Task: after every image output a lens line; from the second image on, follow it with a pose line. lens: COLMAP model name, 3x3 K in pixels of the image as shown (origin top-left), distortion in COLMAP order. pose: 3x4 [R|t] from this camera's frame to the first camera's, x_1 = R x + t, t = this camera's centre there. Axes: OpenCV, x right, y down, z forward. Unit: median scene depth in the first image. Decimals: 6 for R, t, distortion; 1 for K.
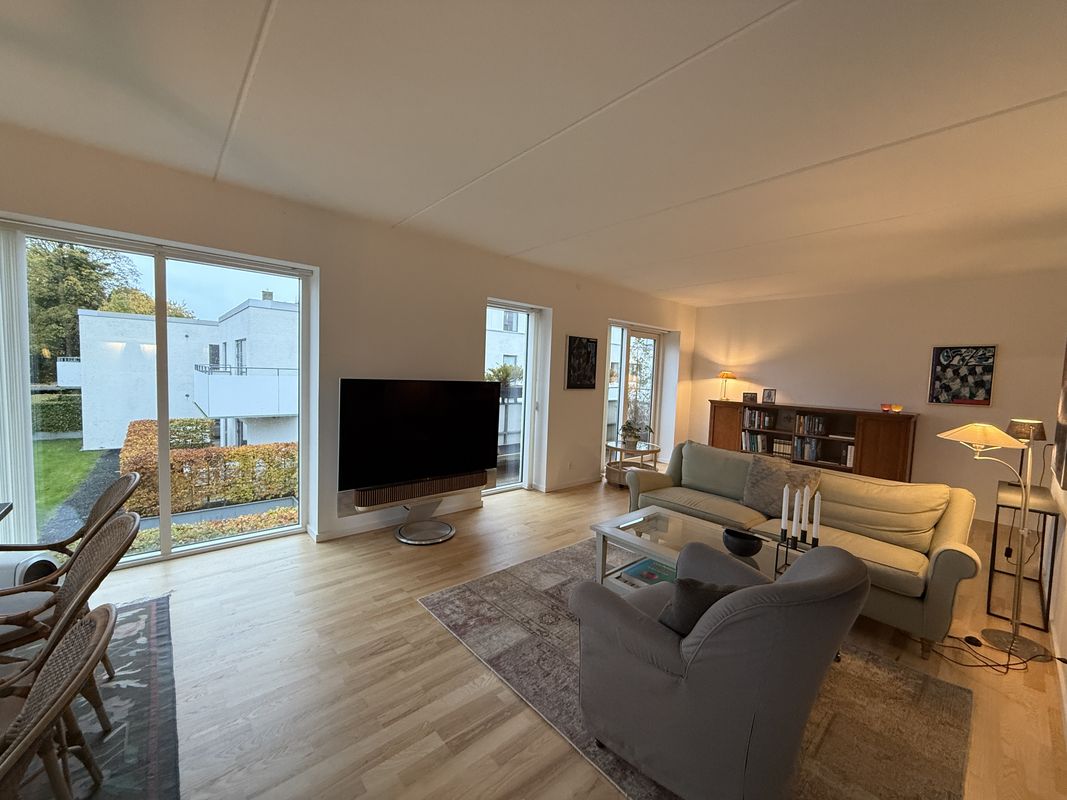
lens RADIAL K [[424.0, 0, 530.6], [0, 424.0, 402.9], [0, 0, 1]] dist [-0.001607, 0.000258]
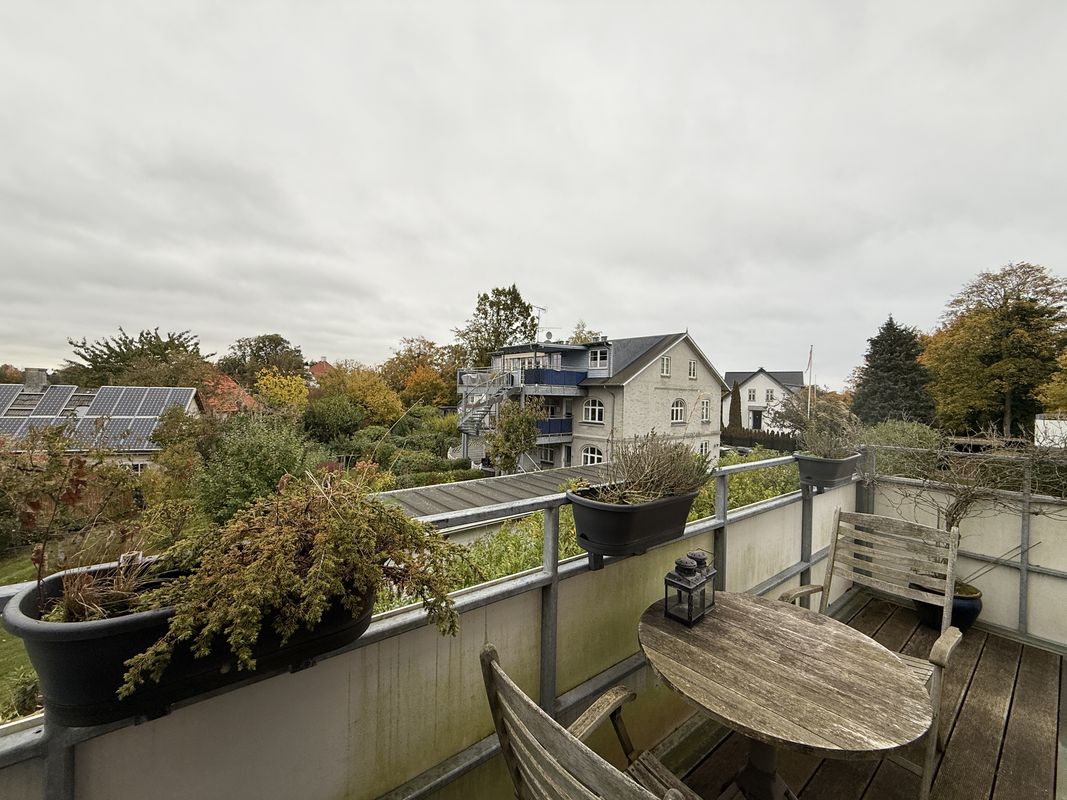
lens RADIAL K [[424.0, 0, 529.0], [0, 424.0, 397.0], [0, 0, 1]] dist [-0.001607, 0.000258]
pose [[-0.056246, -0.036600, -0.997746, -0.490278], [-0.100861, 0.994424, -0.030792, -0.020872], [0.993309, 0.098902, -0.059623, -0.235037]]
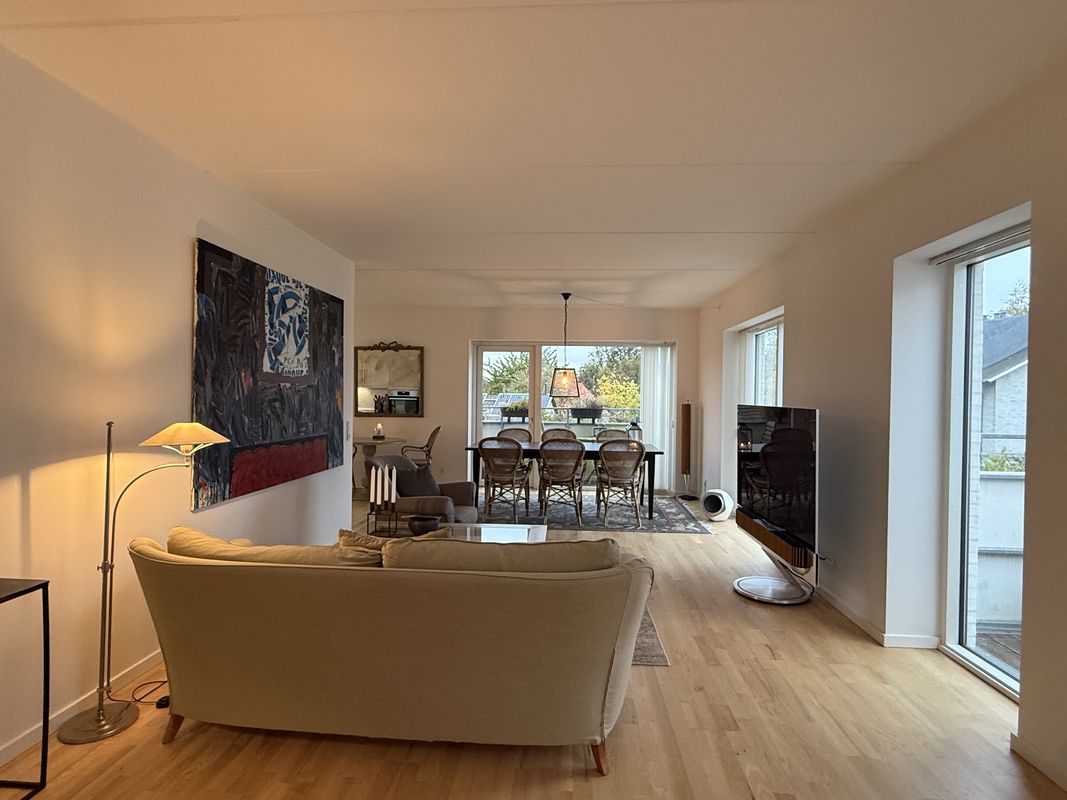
lens RADIAL K [[555.6, 0, 532.5], [0, 555.6, 402.5], [0, 0, 1]] dist [0.003412, -0.000374]
pose [[-0.704806, -0.039414, -0.708304, 0.567902], [-0.093637, 0.994888, 0.037814, -0.037381], [0.703193, 0.092975, -0.704894, 0.927352]]
